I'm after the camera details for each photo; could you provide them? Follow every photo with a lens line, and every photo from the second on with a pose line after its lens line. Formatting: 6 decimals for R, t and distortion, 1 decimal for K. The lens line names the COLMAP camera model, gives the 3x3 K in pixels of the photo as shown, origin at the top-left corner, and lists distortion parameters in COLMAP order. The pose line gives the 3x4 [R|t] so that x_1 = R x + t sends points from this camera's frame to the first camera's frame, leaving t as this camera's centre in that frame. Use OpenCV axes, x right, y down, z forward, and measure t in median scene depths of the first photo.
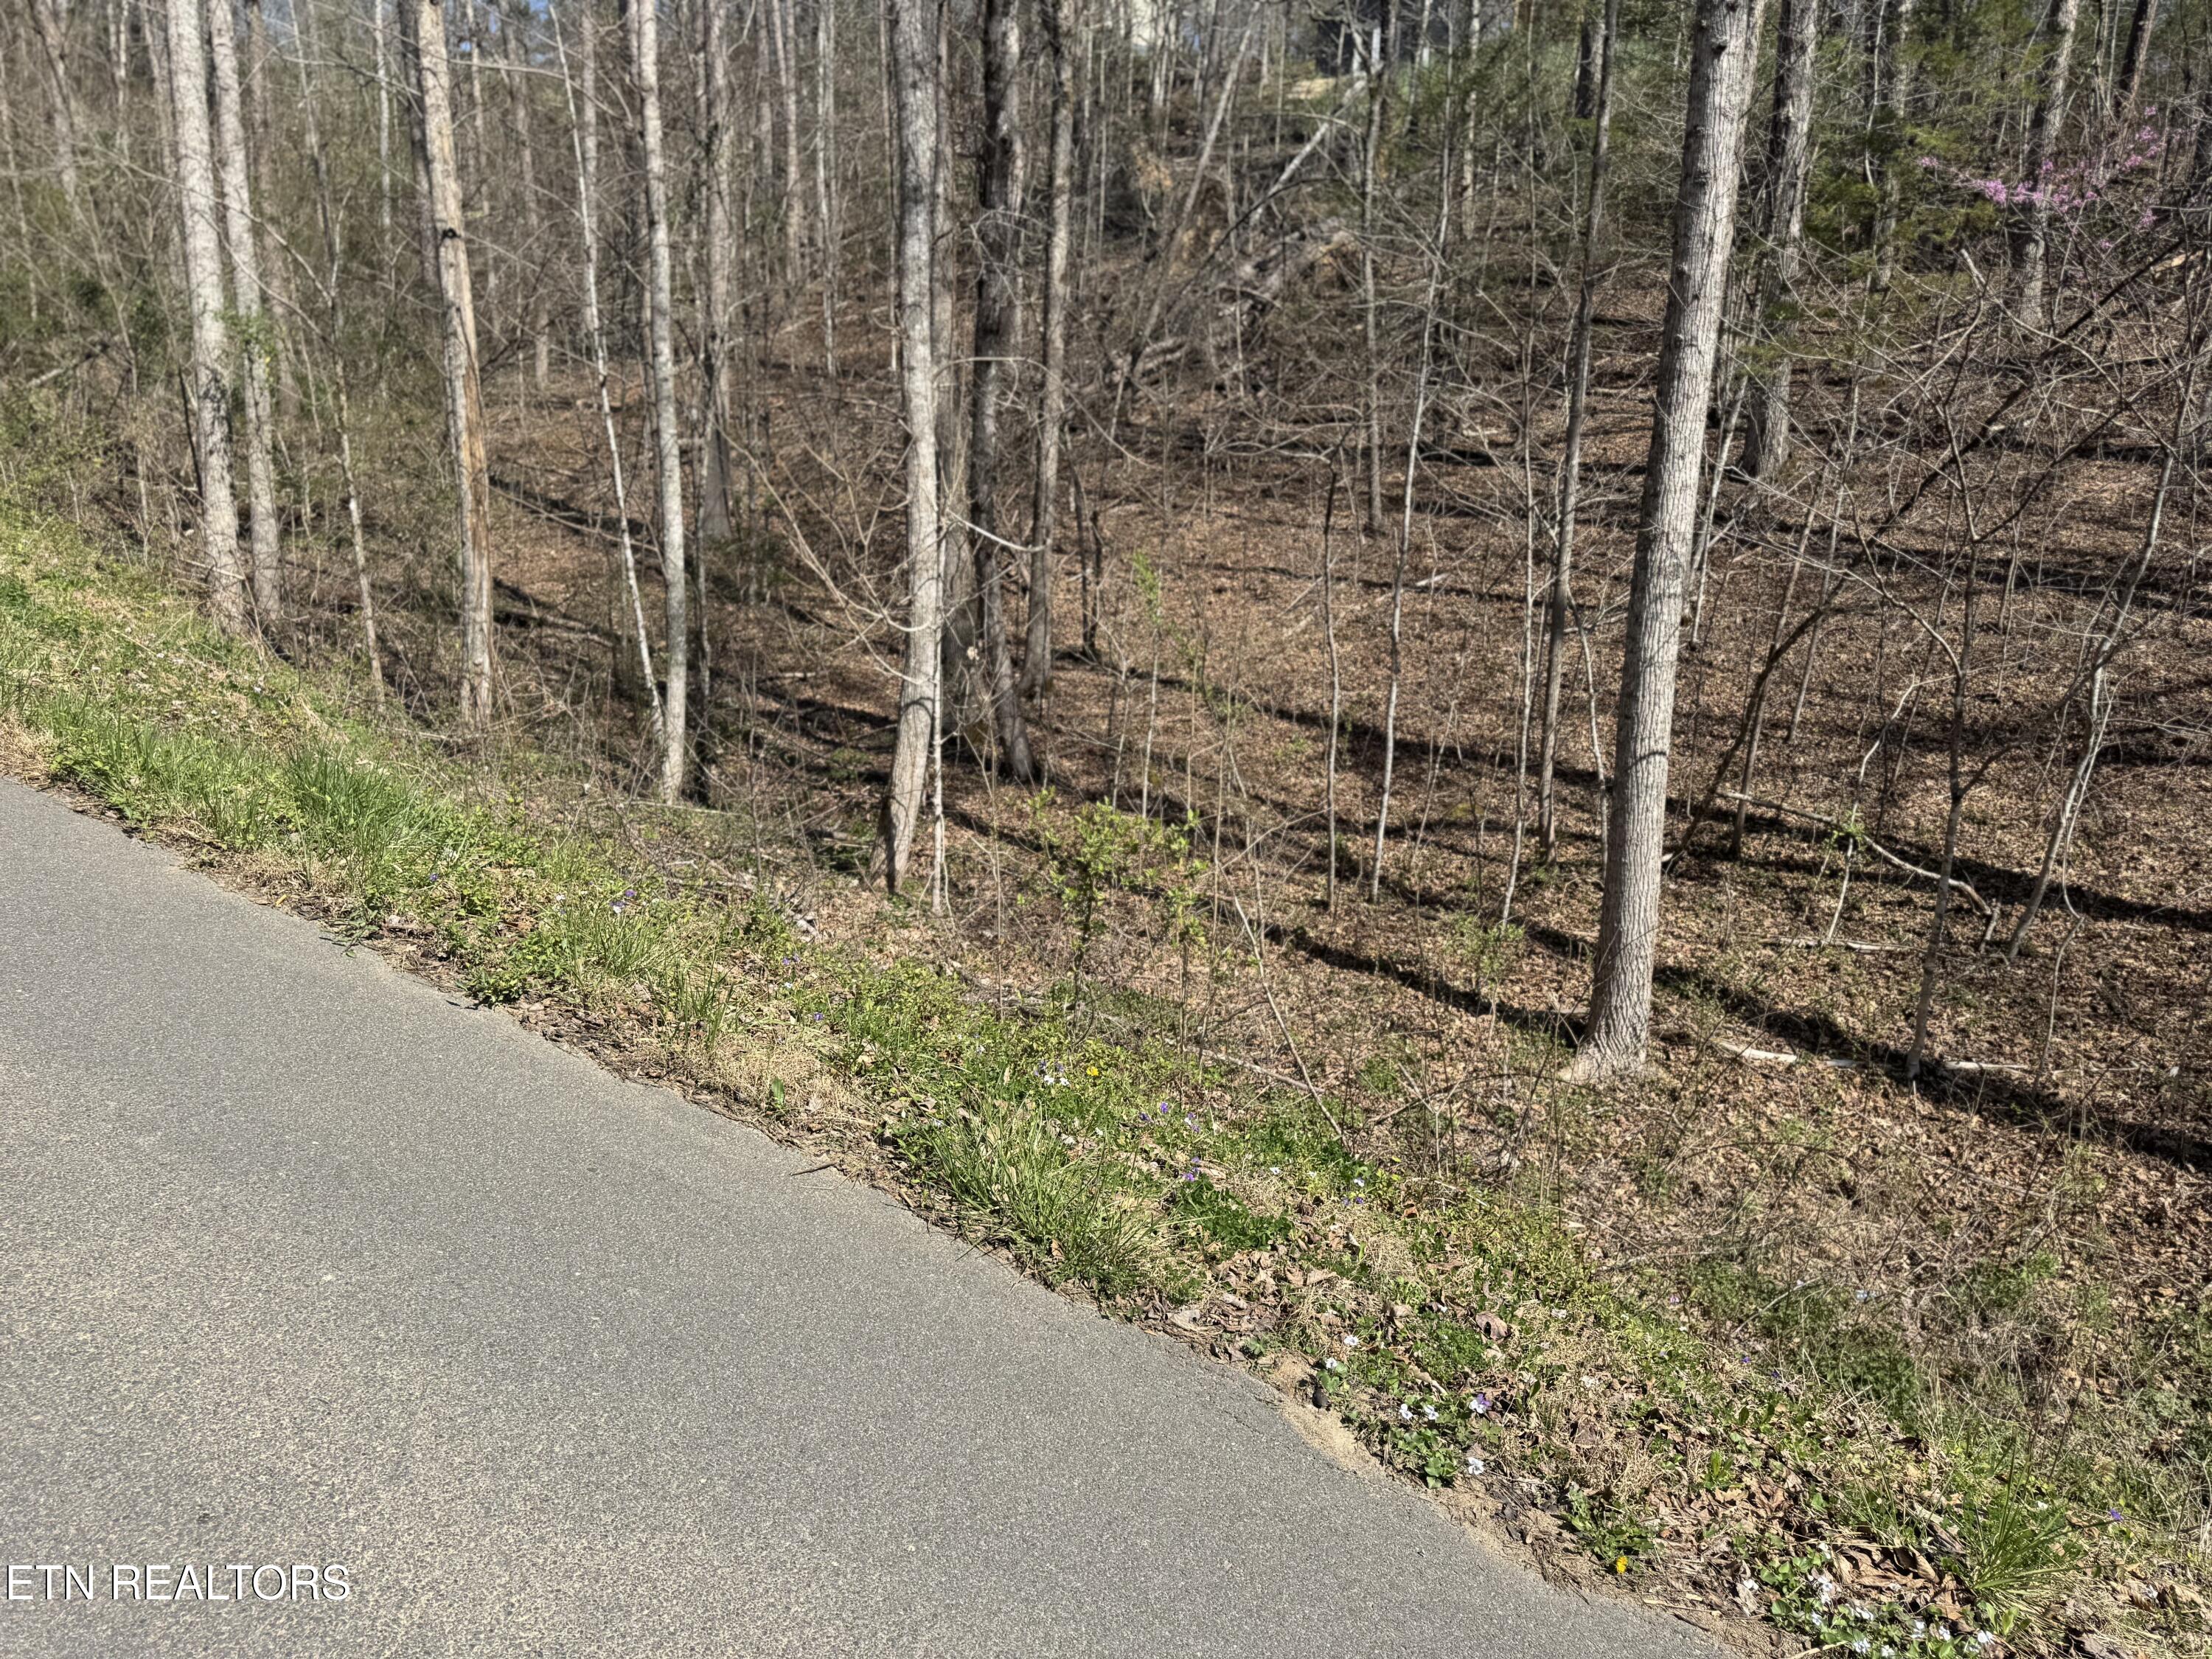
lens RADIAL K [[1534.5, 0, 1074.2], [0, 1534.5, 822.1], [0, 0, 1]] dist [0.074843, -0.096552]
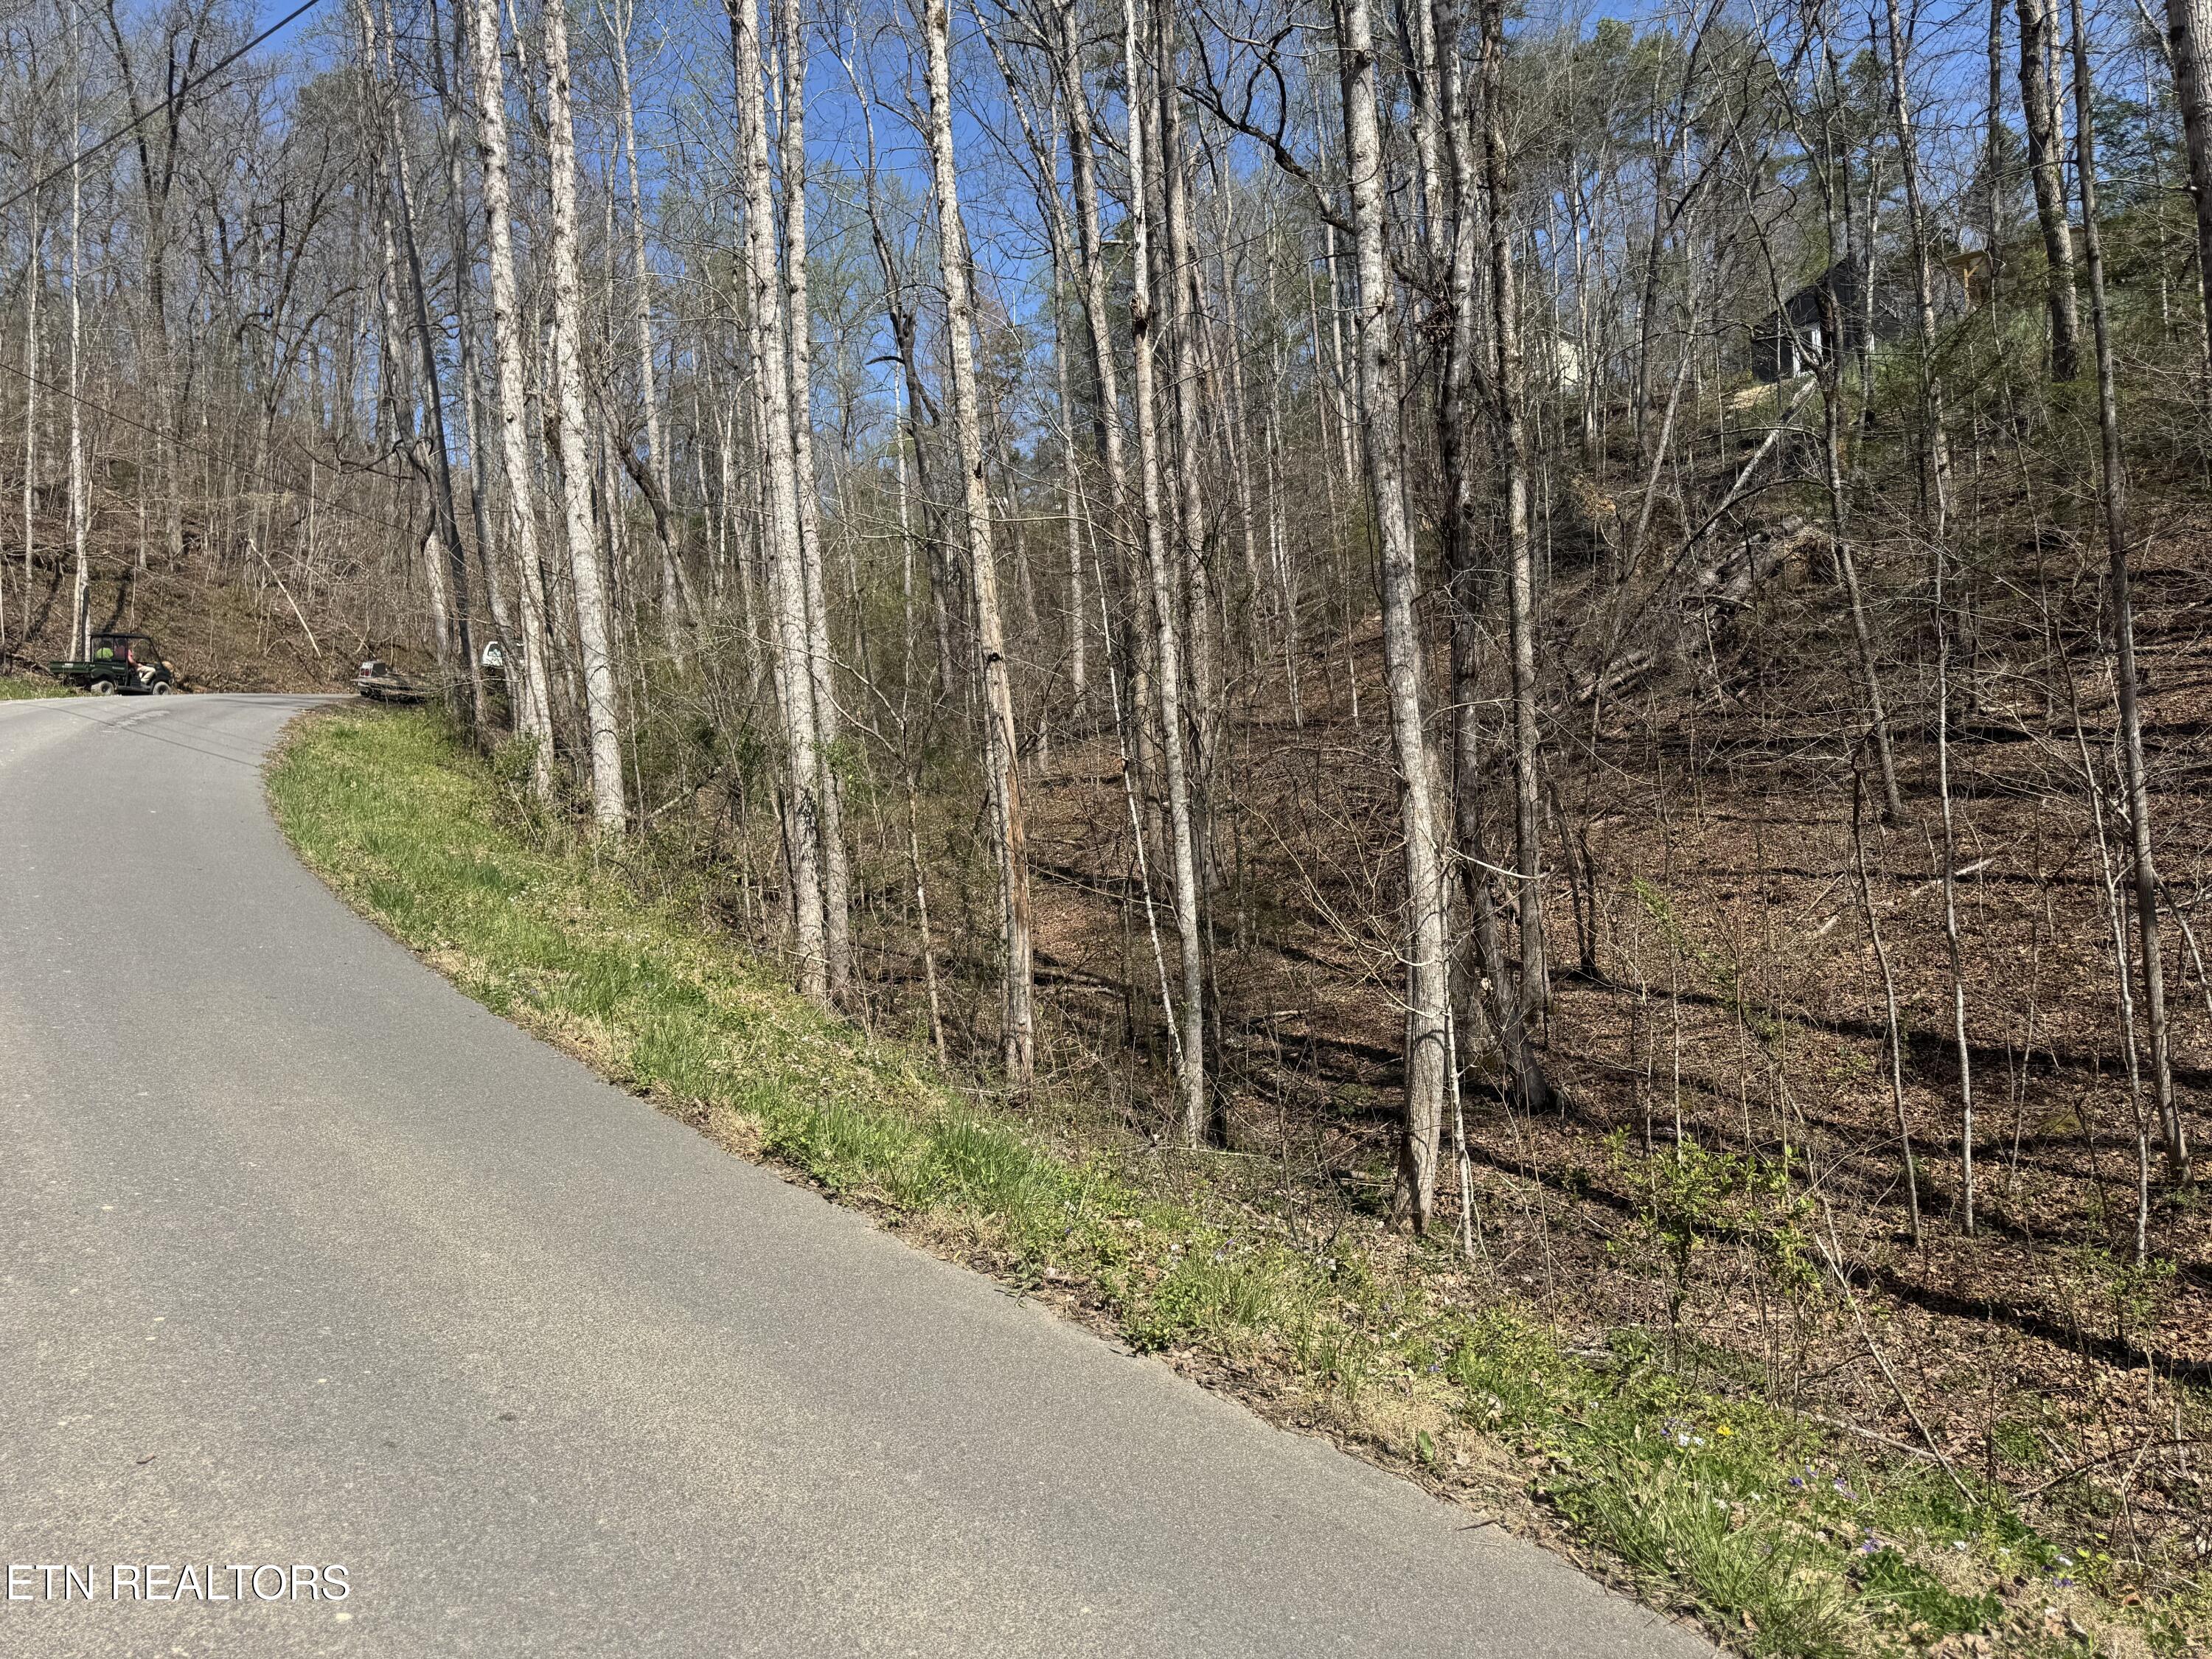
lens RADIAL K [[1523.5, 0, 1109.1], [0, 1523.5, 822.7], [0, 0, 1]] dist [0.088950, -0.110921]
pose [[0.957948, -0.095330, -0.270642, -0.018742], [0.035536, 0.975353, -0.217772, -0.003214], [0.284732, 0.198997, 0.937725, -0.027920]]
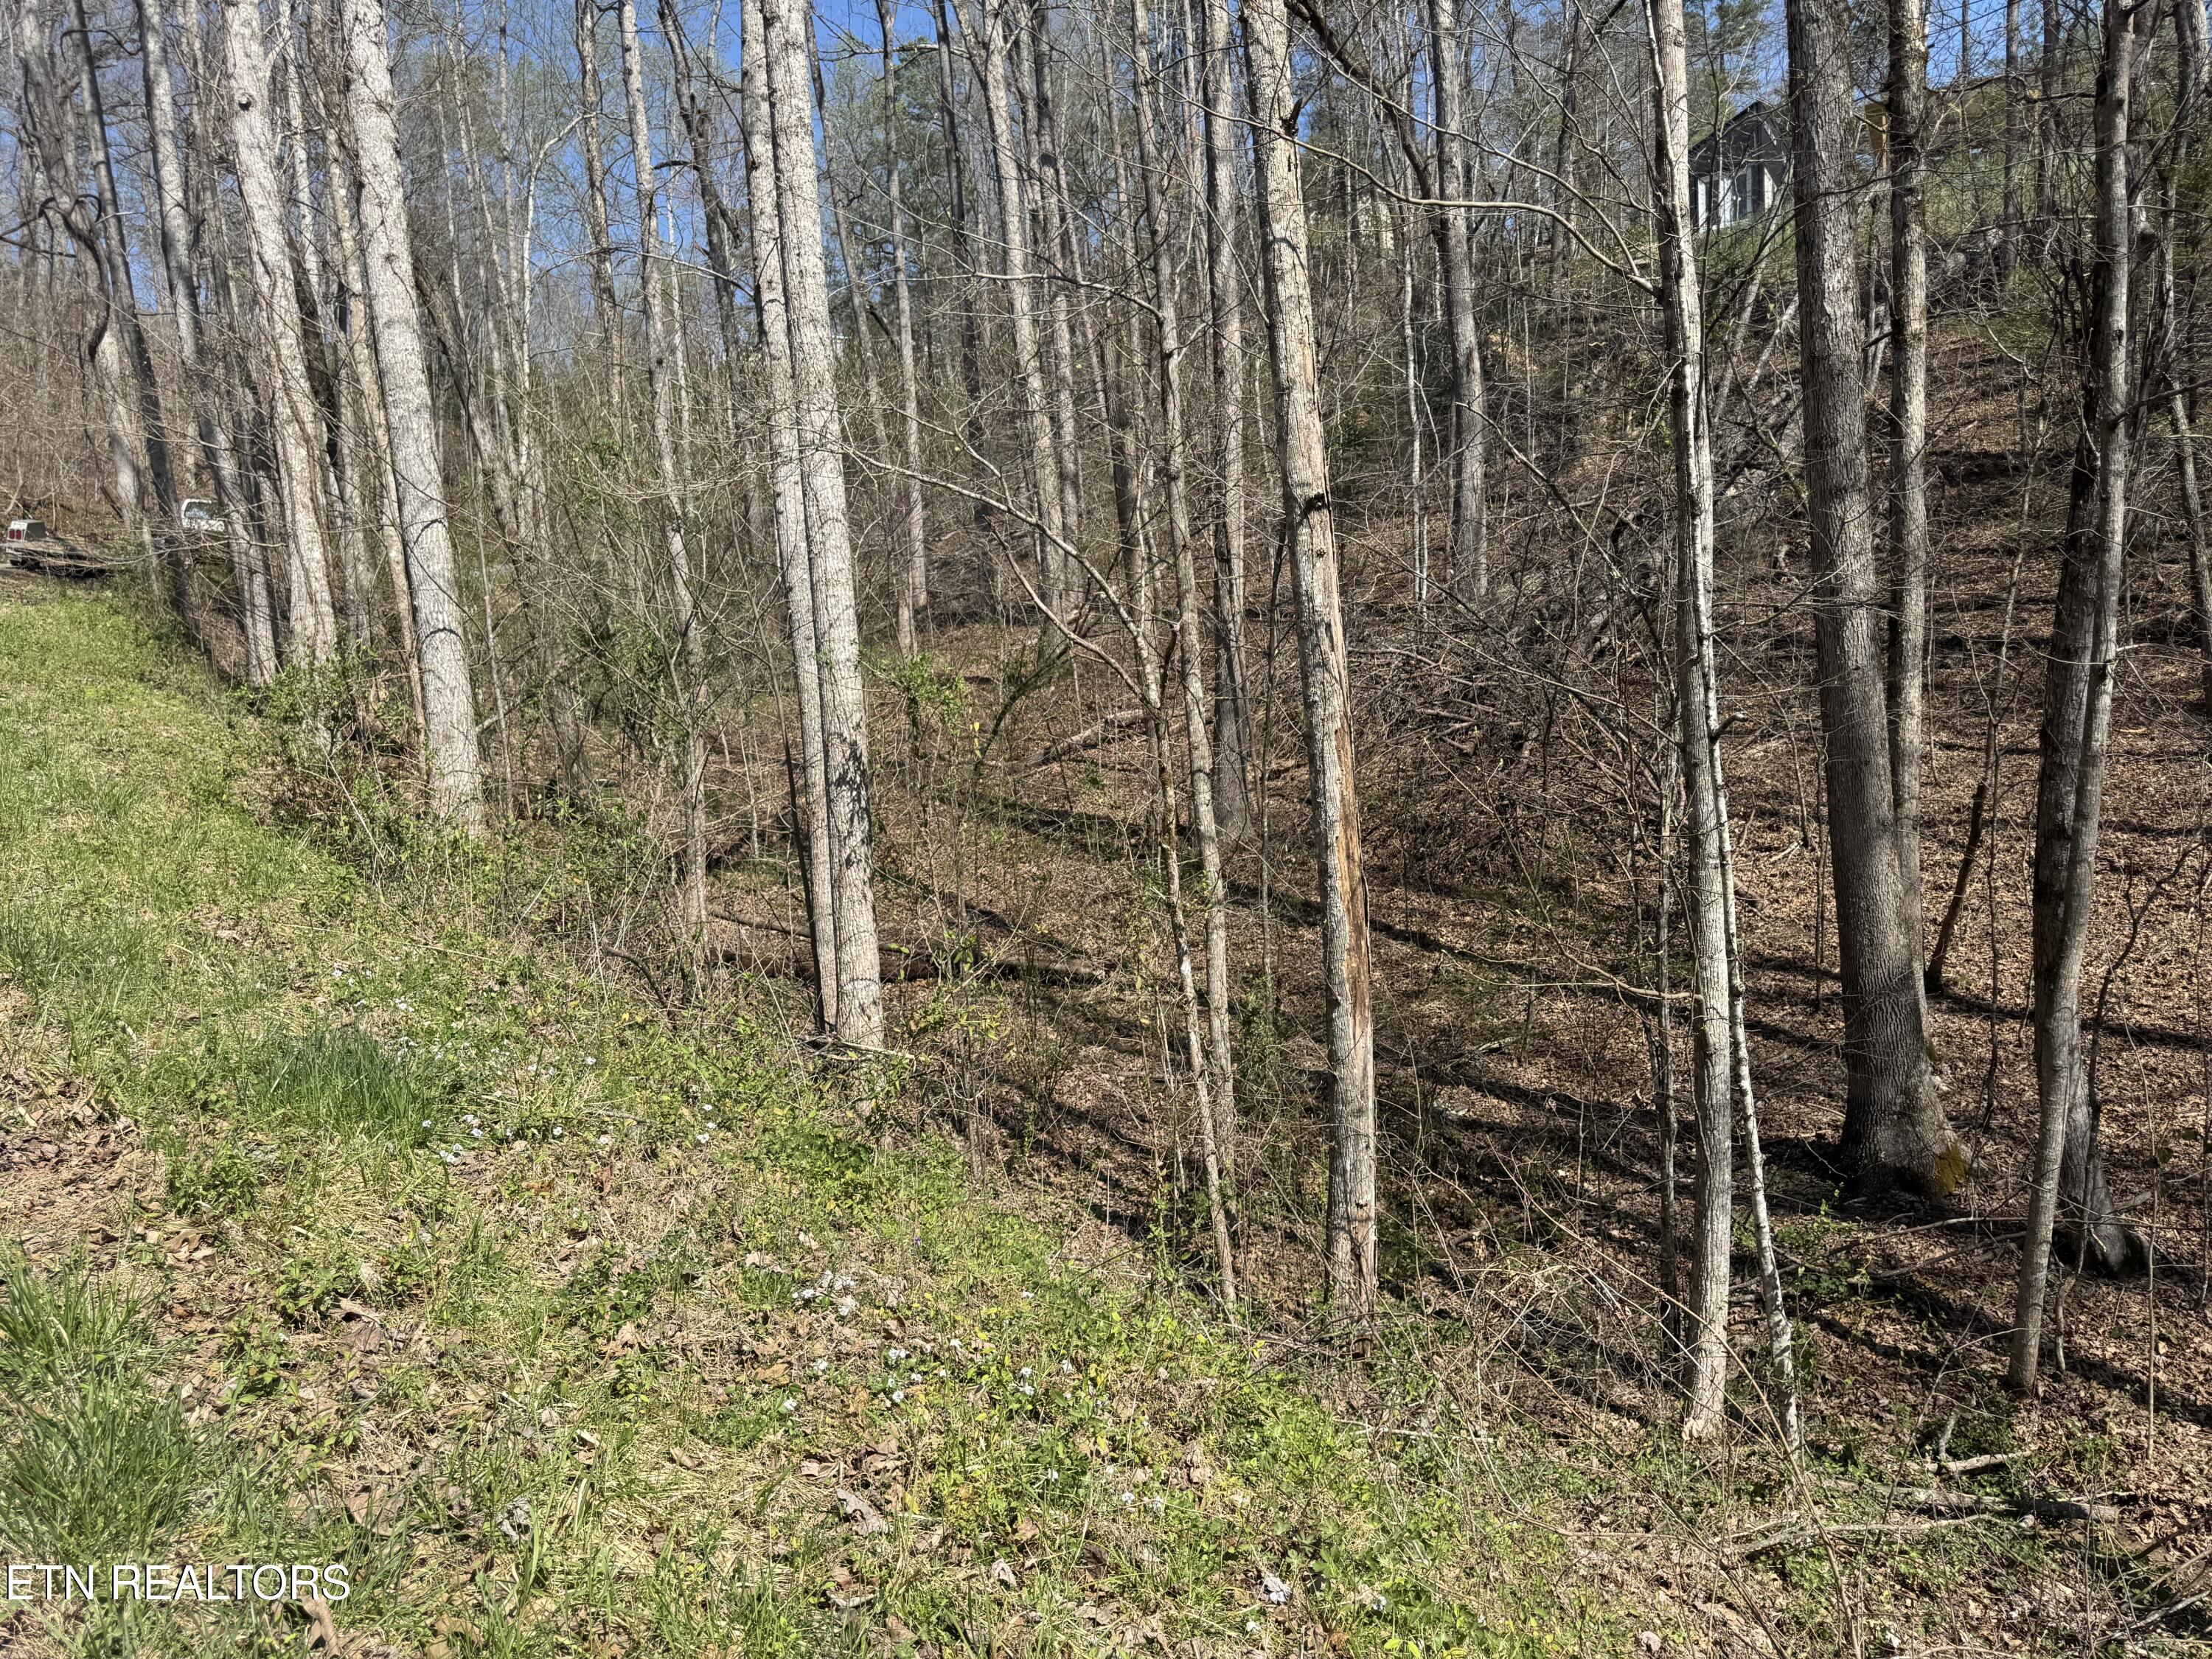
lens RADIAL K [[1534.5, 0, 1074.2], [0, 1534.5, 822.1], [0, 0, 1]] dist [0.074843, -0.096552]
pose [[0.986296, -0.086581, -0.140439, -0.410103], [0.067261, 0.988296, -0.136916, -0.177243], [0.150650, 0.125594, 0.980577, 0.407244]]
